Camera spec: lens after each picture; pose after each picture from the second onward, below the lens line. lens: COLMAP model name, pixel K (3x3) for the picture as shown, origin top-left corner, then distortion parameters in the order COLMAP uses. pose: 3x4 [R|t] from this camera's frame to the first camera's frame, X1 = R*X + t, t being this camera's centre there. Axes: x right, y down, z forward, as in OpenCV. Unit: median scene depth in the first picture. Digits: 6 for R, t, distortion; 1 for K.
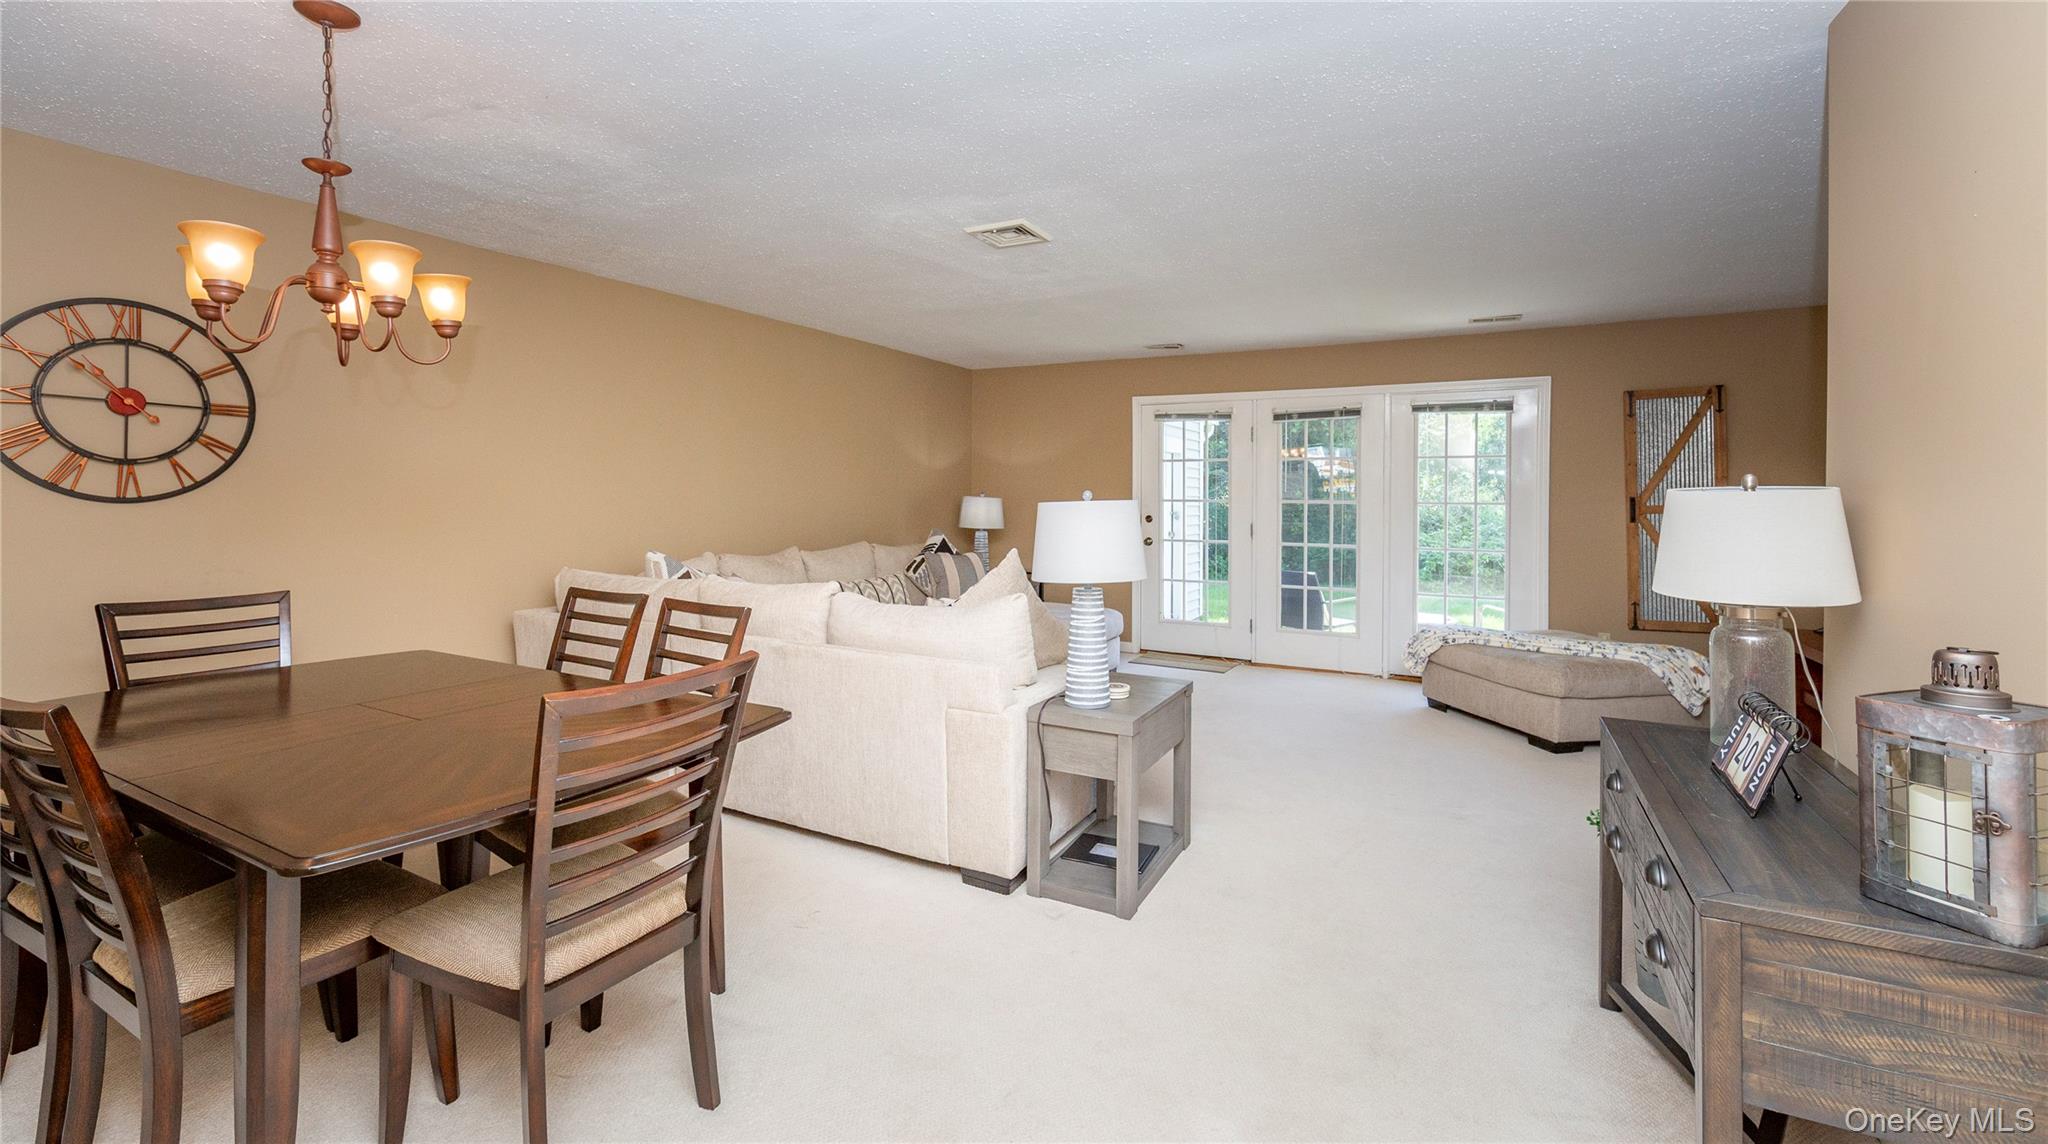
lens RADIAL K [[847.1, 0, 1020.5], [0, 847.1, 452.7], [0, 0, 1]] dist [0.001090, 0.000093]
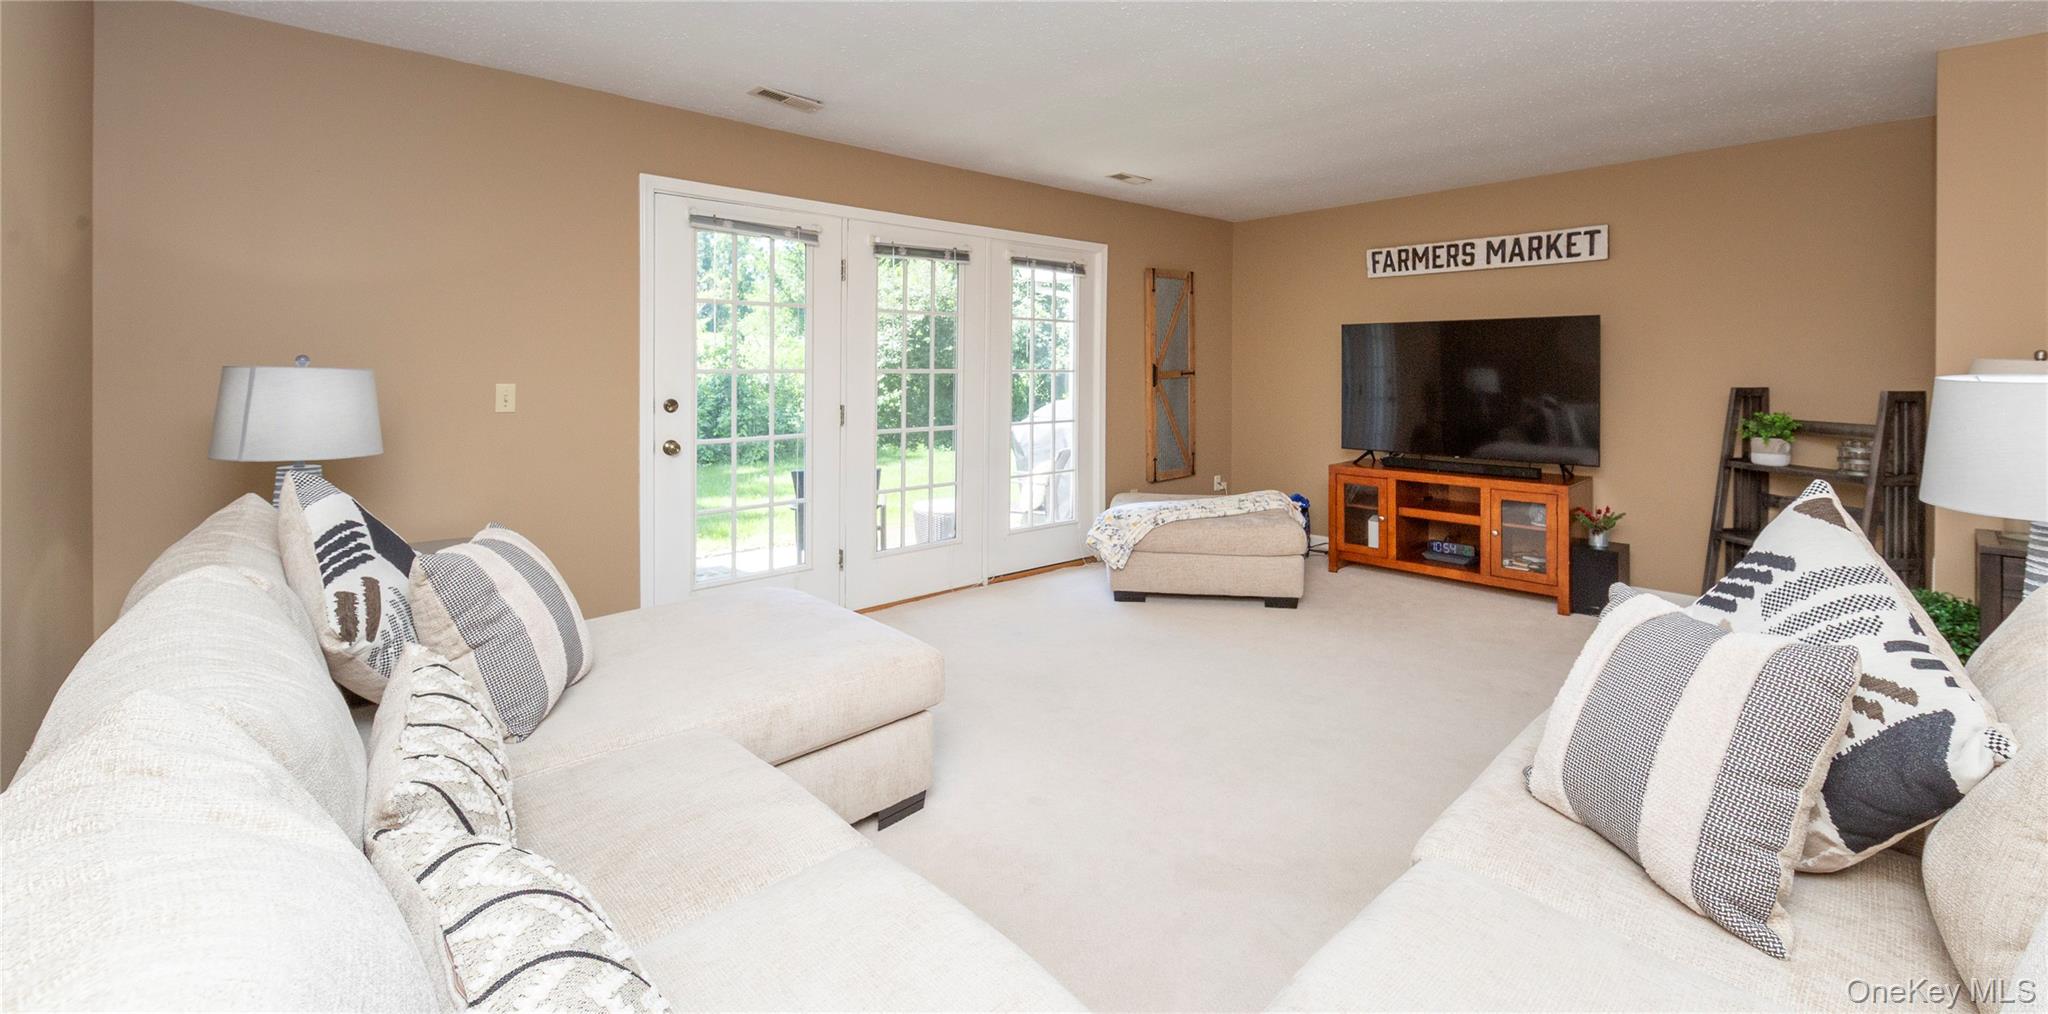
lens RADIAL K [[829.1, 0, 1015.2], [0, 829.1, 376.7], [0, 0, 1]] dist [-0.001763, 0.000044]
pose [[0.333019, -0.015705, 0.942789, -0.316404], [-0.045758, 0.998414, 0.032794, 0.036561], [-0.941809, -0.054061, 0.331772, 0.712816]]
